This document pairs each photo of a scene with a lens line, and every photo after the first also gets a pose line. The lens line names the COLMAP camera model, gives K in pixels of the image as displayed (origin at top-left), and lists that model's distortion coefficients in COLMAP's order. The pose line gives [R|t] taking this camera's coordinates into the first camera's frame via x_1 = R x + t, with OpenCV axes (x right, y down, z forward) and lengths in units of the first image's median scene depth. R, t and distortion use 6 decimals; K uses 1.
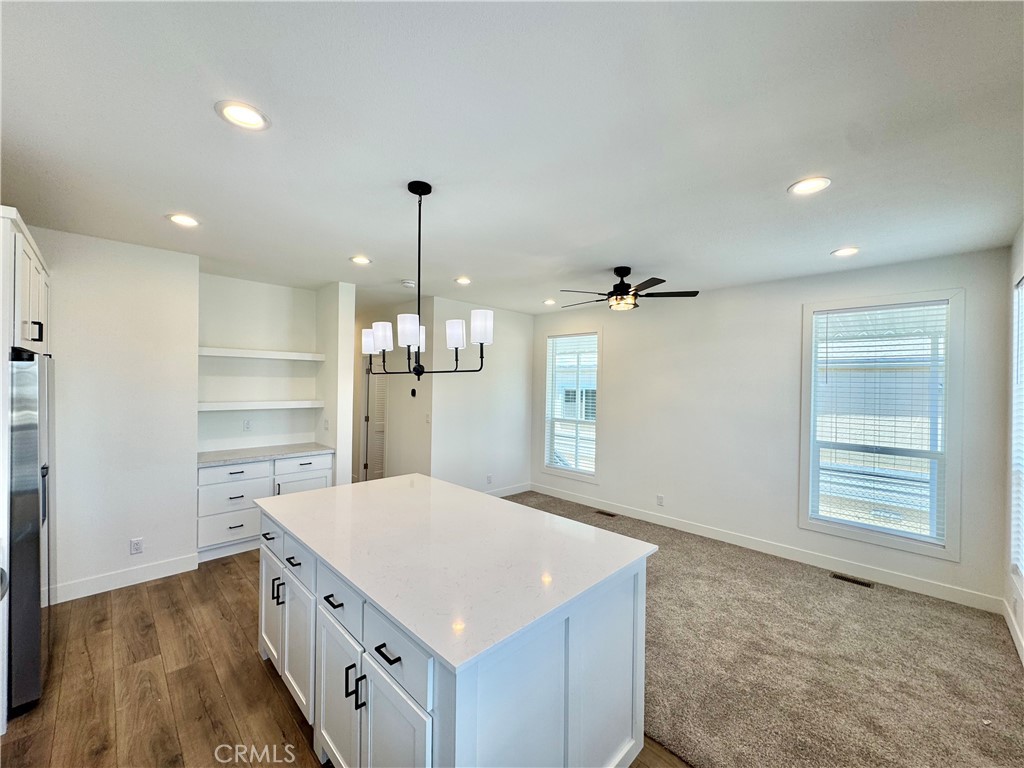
lens RADIAL K [[411.8, 0, 512.0], [0, 411.8, 384.0], [0, 0, 1]] dist [0.001154, -0.000032]
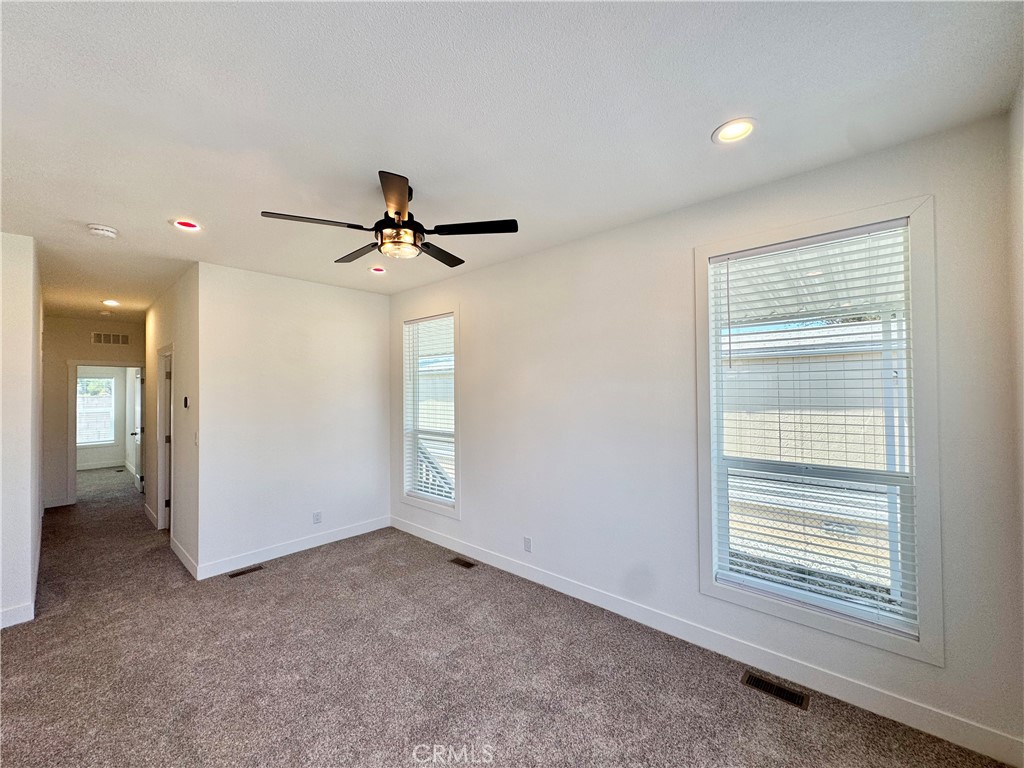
lens RADIAL K [[410.7, 0, 512.0], [0, 410.7, 384.0], [0, 0, 1]] dist [0.003553, 0.000352]
pose [[0.997763, -0.028026, 0.060688, 0.382379], [0.028868, 0.999498, -0.013046, 0.021519], [-0.060292, 0.014769, 0.998072, 0.379643]]
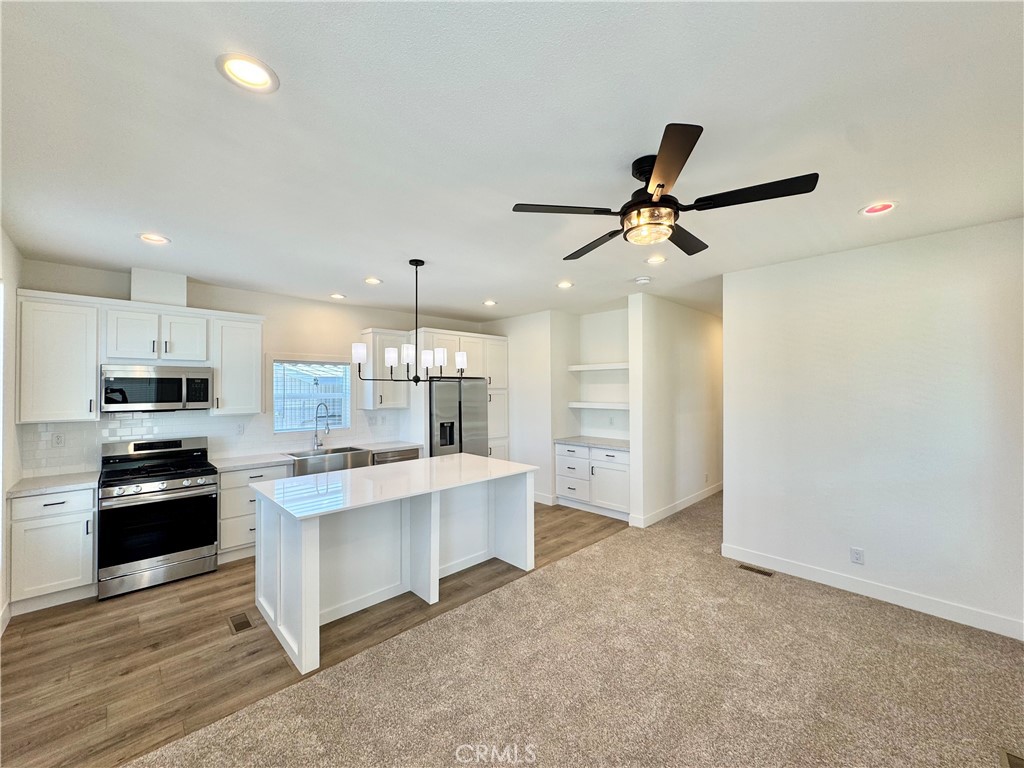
lens RADIAL K [[410.7, 0, 512.0], [0, 410.7, 384.0], [0, 0, 1]] dist [0.003553, 0.000352]
pose [[-0.005021, -0.019558, -0.999796, 0.835095], [-0.001314, 0.999808, -0.019552, 0.012198], [0.999987, 0.001215, -0.005046, 0.875866]]
